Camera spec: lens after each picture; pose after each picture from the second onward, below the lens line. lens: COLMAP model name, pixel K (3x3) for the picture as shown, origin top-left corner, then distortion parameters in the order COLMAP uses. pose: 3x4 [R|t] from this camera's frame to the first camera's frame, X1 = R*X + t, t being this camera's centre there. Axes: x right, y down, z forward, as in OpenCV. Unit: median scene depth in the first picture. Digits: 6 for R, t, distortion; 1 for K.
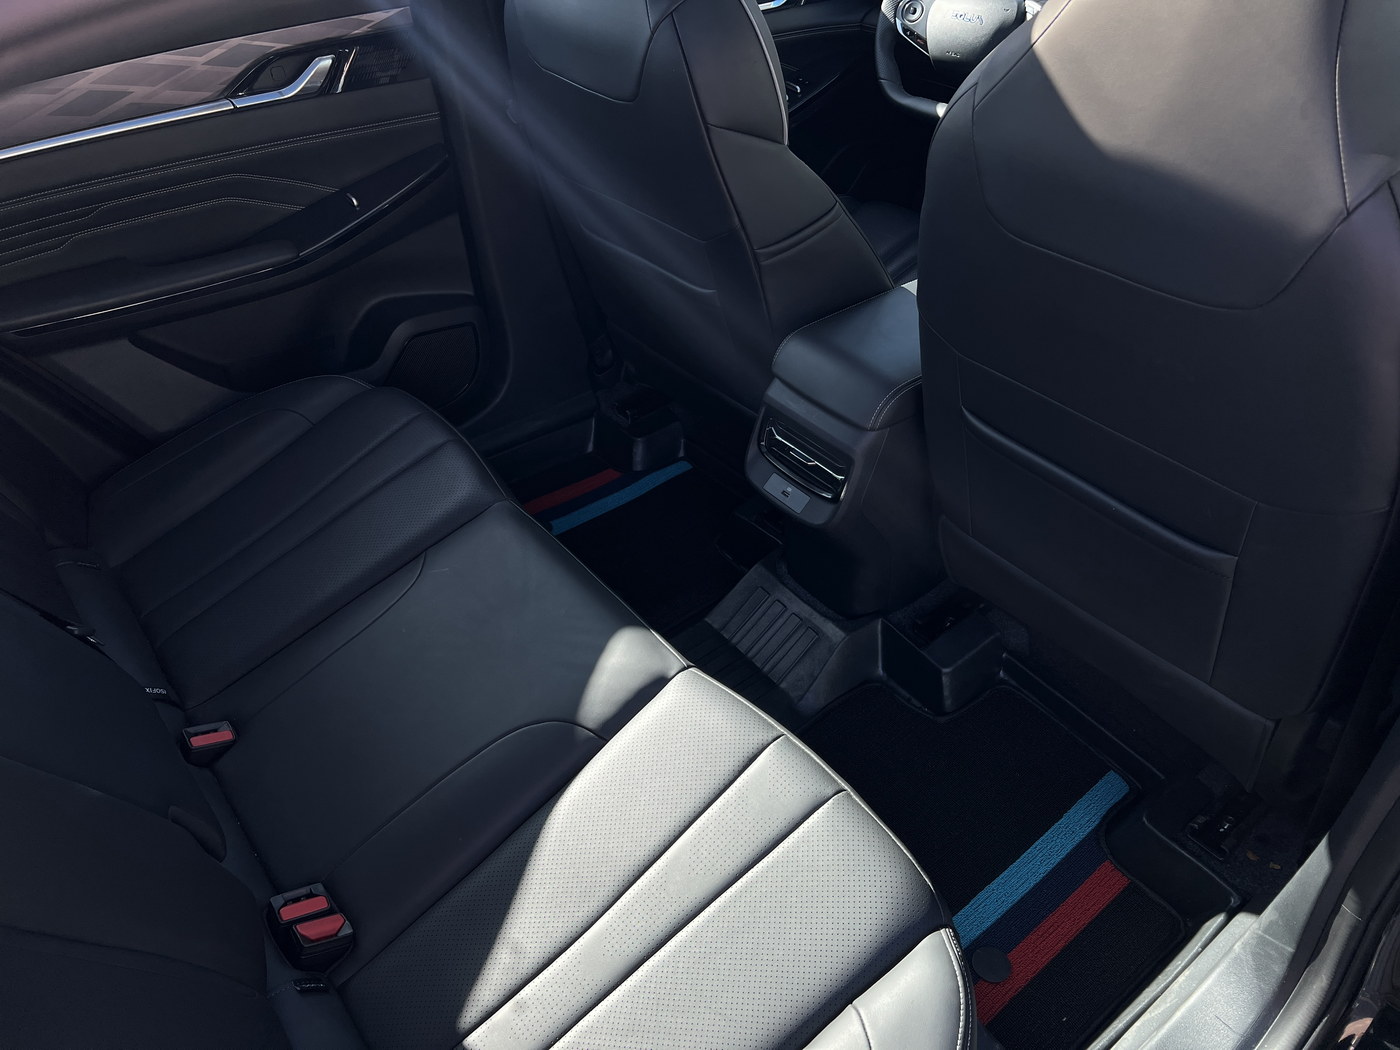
lens RADIAL K [[1034.2, 0, 700.0], [0, 1034.2, 525.0], [0, 0, 1]] dist [0.003214, -0.005744]
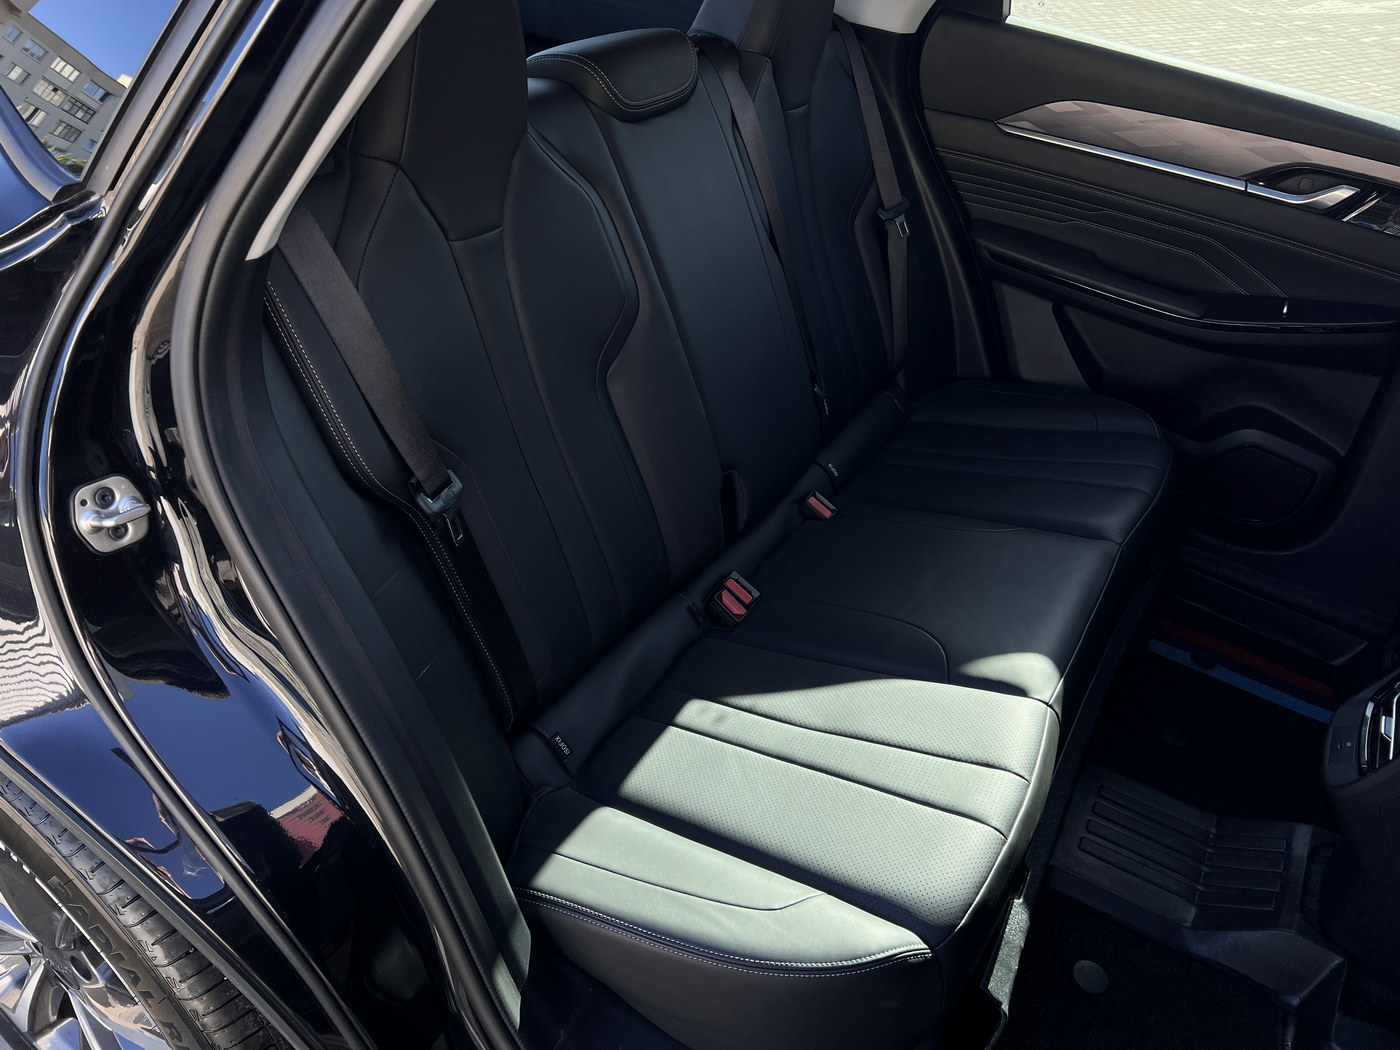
lens RADIAL K [[1034.2, 0, 700.0], [0, 1034.2, 525.0], [0, 0, 1]] dist [0.003214, -0.005744]
pose [[0.352365, 0.595149, -0.722244, 0.370422], [-0.670376, 0.699014, 0.248947, -0.013683], [0.653019, 0.396455, 0.645282, -0.010624]]
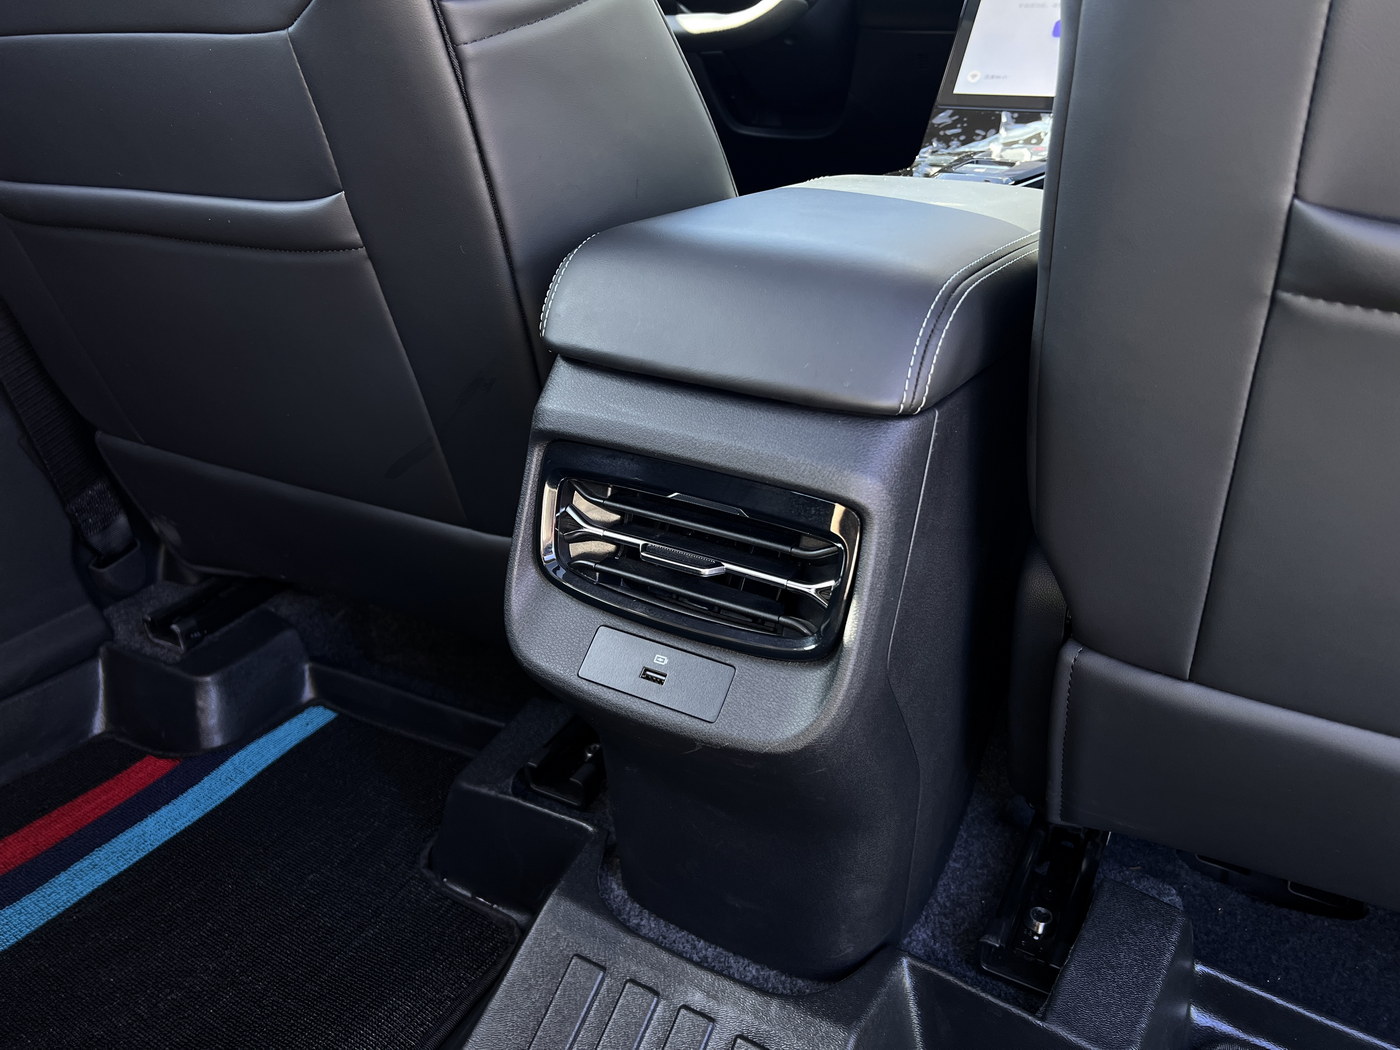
lens RADIAL K [[1034.2, 0, 700.0], [0, 1034.2, 525.0], [0, 0, 1]] dist [0.003214, -0.005744]
pose [[0.921665, -0.142396, 0.360911, -0.015731], [0.226765, 0.952497, -0.203291, -0.004694], [-0.314819, 0.269208, 0.910174, 0.606570]]
